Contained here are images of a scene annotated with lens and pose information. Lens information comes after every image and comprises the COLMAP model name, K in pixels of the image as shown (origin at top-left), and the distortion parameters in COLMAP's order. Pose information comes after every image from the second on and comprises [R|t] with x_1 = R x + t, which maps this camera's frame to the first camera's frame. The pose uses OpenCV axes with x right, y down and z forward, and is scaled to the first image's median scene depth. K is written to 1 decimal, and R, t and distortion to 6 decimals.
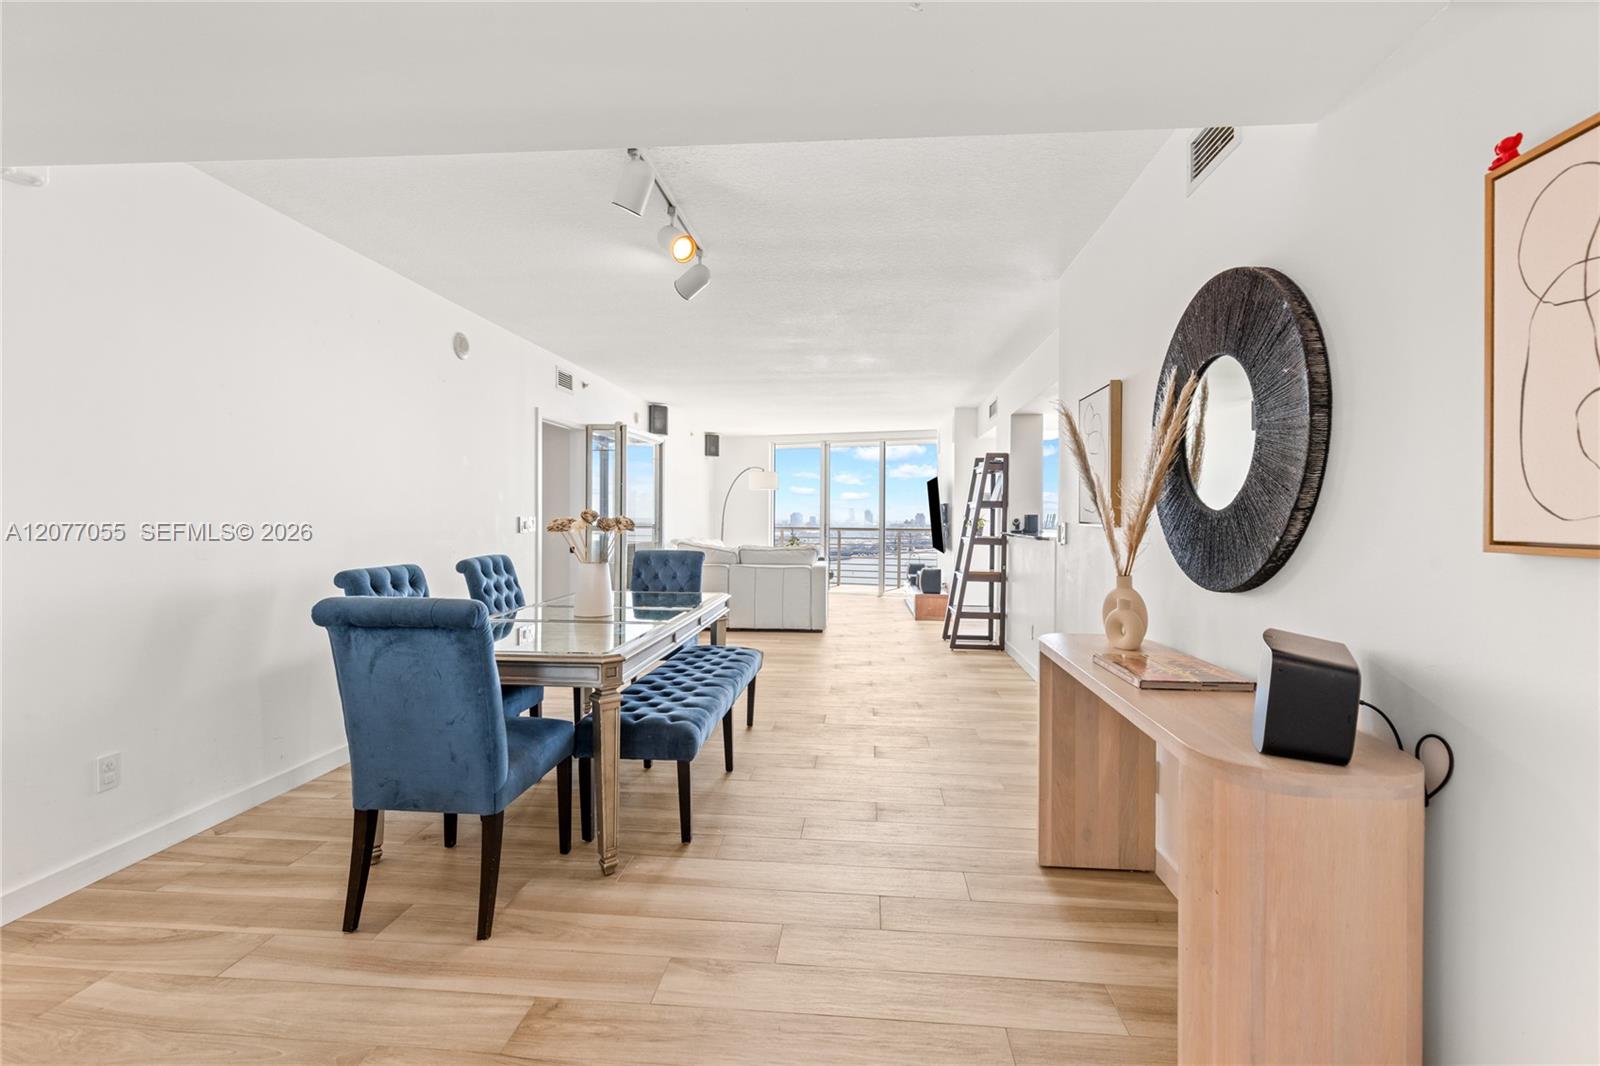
lens RADIAL K [[716.2, 0, 808.7], [0, 716.2, 520.7], [0, 0, 1]] dist [0.004429, 0.000037]
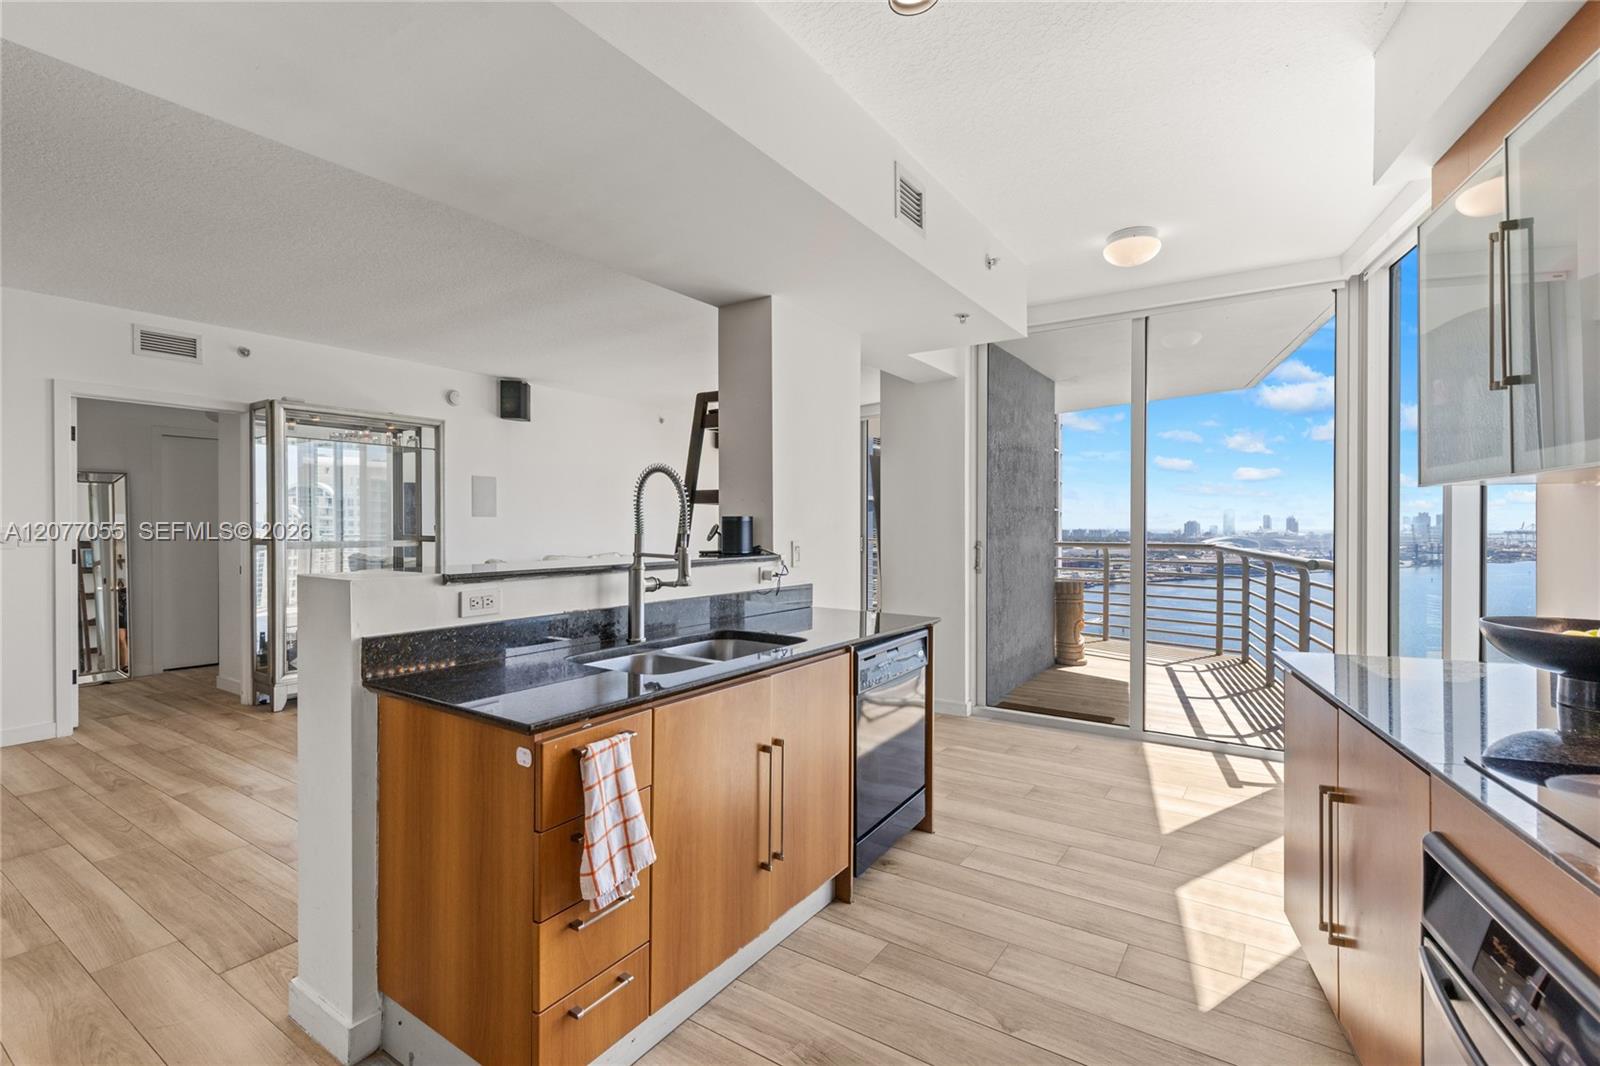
lens RADIAL K [[724.5, 0, 811.8], [0, 724.5, 538.7], [0, 0, 1]] dist [0.009347, -0.000220]
pose [[0.878729, 0.002420, -0.477314, 0.880373], [0.002752, 0.999945, 0.010136, 0.001344], [0.477313, -0.010220, 0.878674, 0.937262]]
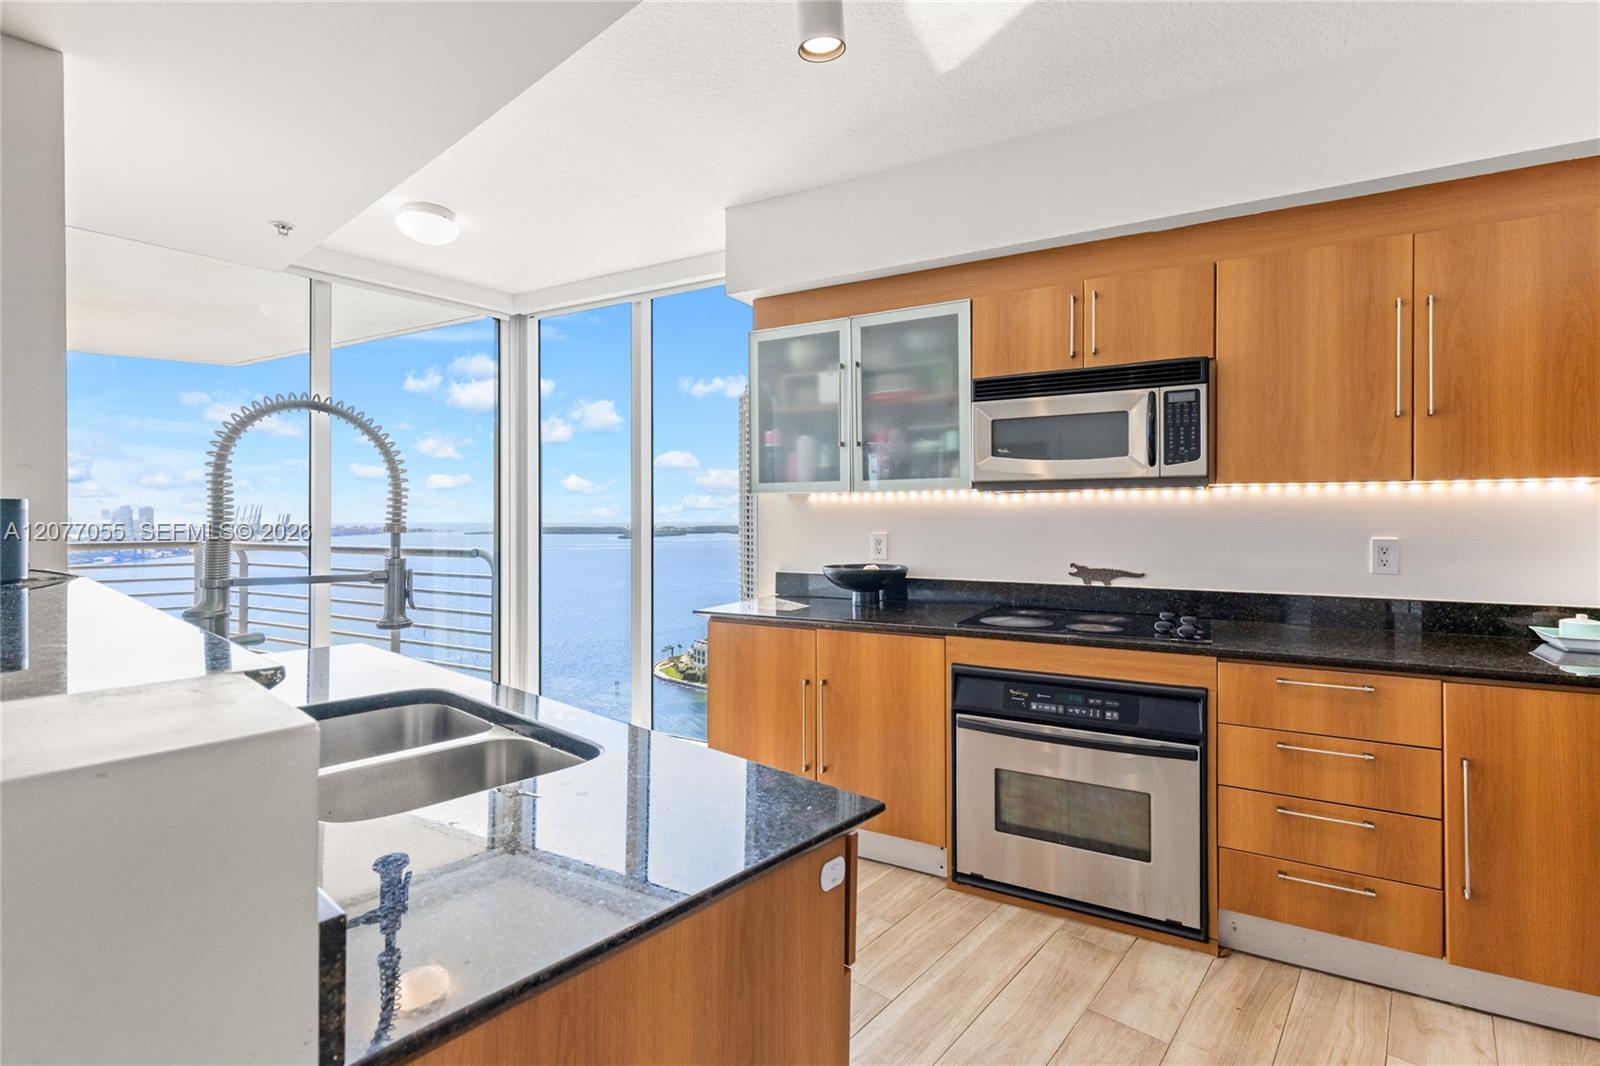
lens RADIAL K [[730.7, 0, 812.2], [0, 730.7, 519.0], [0, 0, 1]] dist [0.004347, -0.000352]
pose [[0.581323, -0.008707, 0.813626, 0.427046], [0.010638, 0.999939, 0.003100, -0.001733], [-0.813603, 0.006853, 0.581380, 1.043388]]
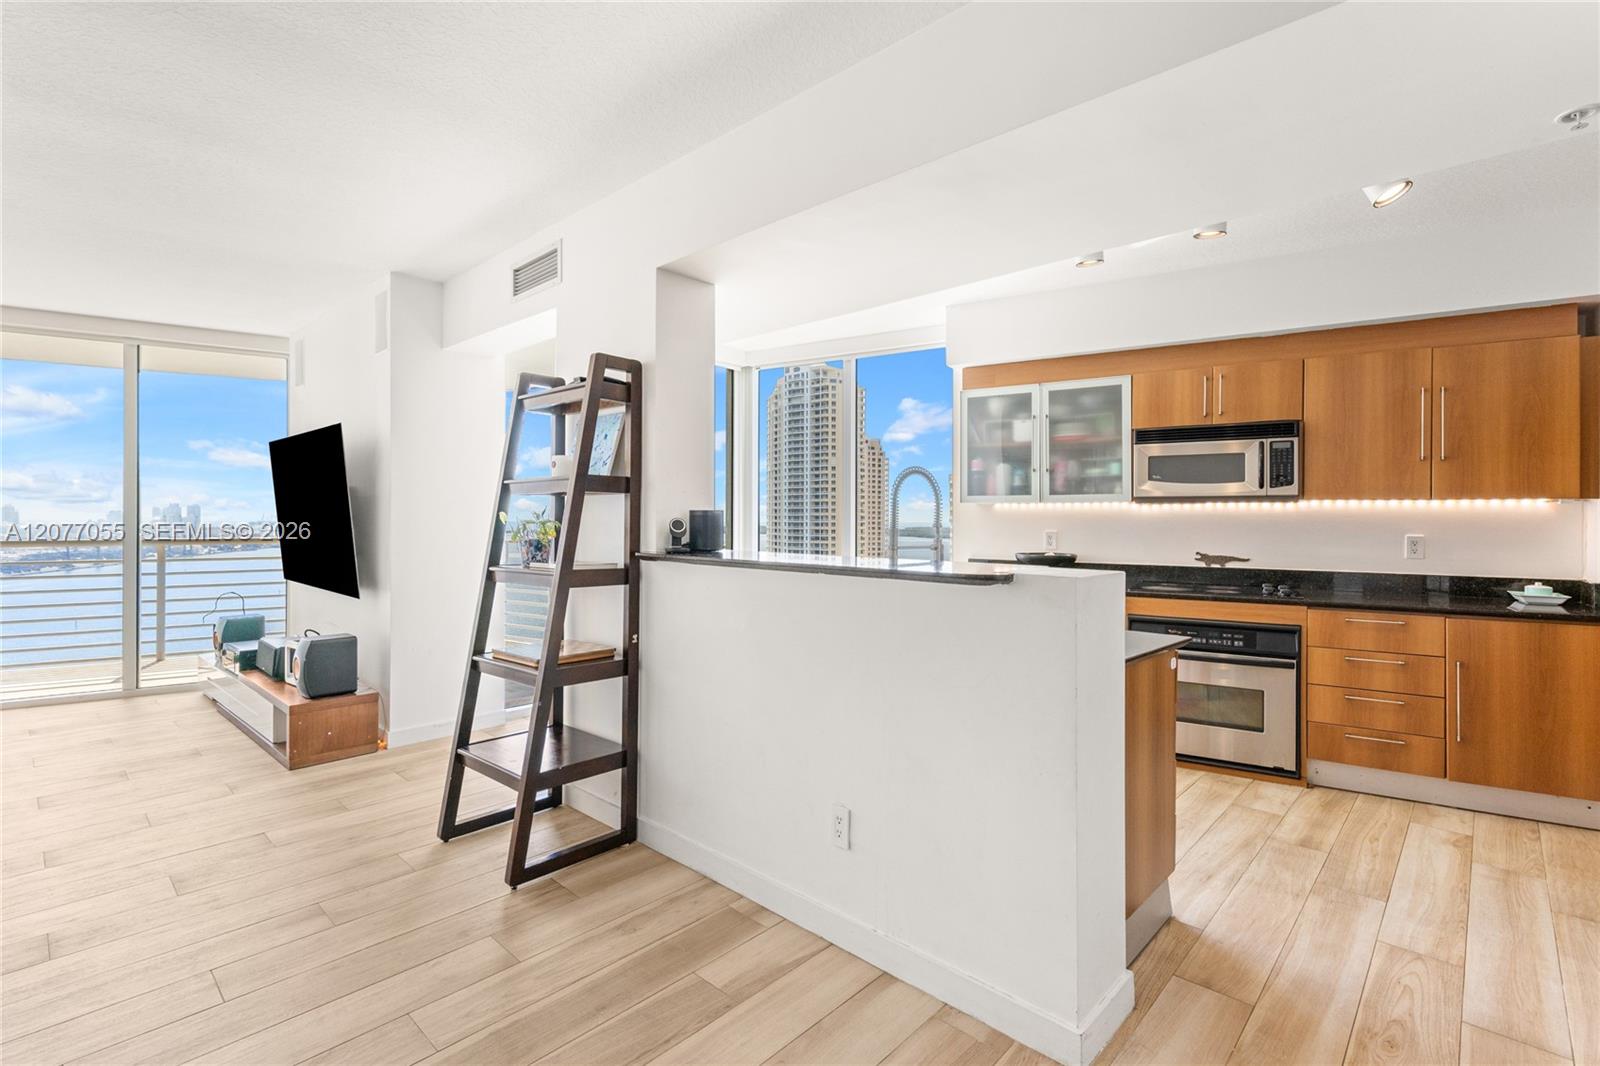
lens RADIAL K [[733.5, 0, 802.1], [0, 733.5, 519.6], [0, 0, 1]] dist [0.003822, -0.000243]
pose [[0.618572, -0.005643, 0.785708, 0.002974], [0.005313, 0.999981, 0.003000, -0.006098], [-0.785710, 0.002318, 0.618591, 1.044370]]
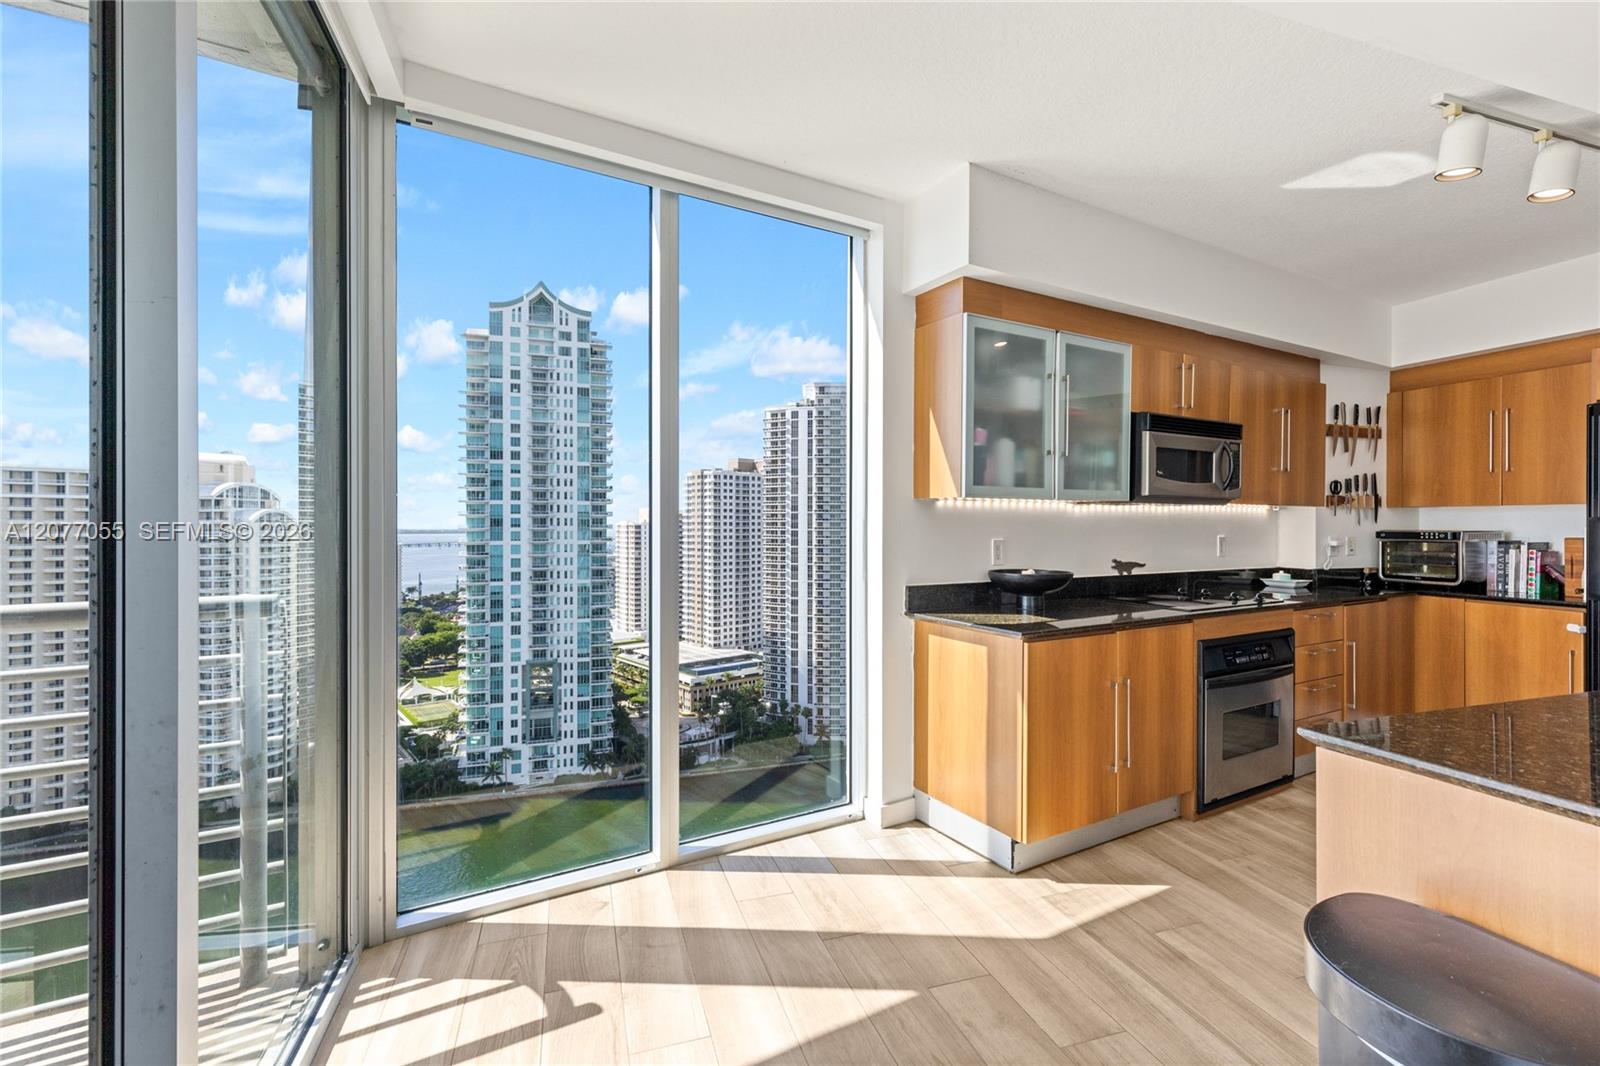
lens RADIAL K [[717.3, 0, 811.4], [0, 717.3, 526.8], [0, 0, 1]] dist [0.004894, 0.000185]
pose [[-0.402508, -0.010464, 0.915357, 0.463656], [0.002327, 0.999920, 0.012453, -0.007285], [-0.915413, 0.007143, -0.402452, 1.918574]]
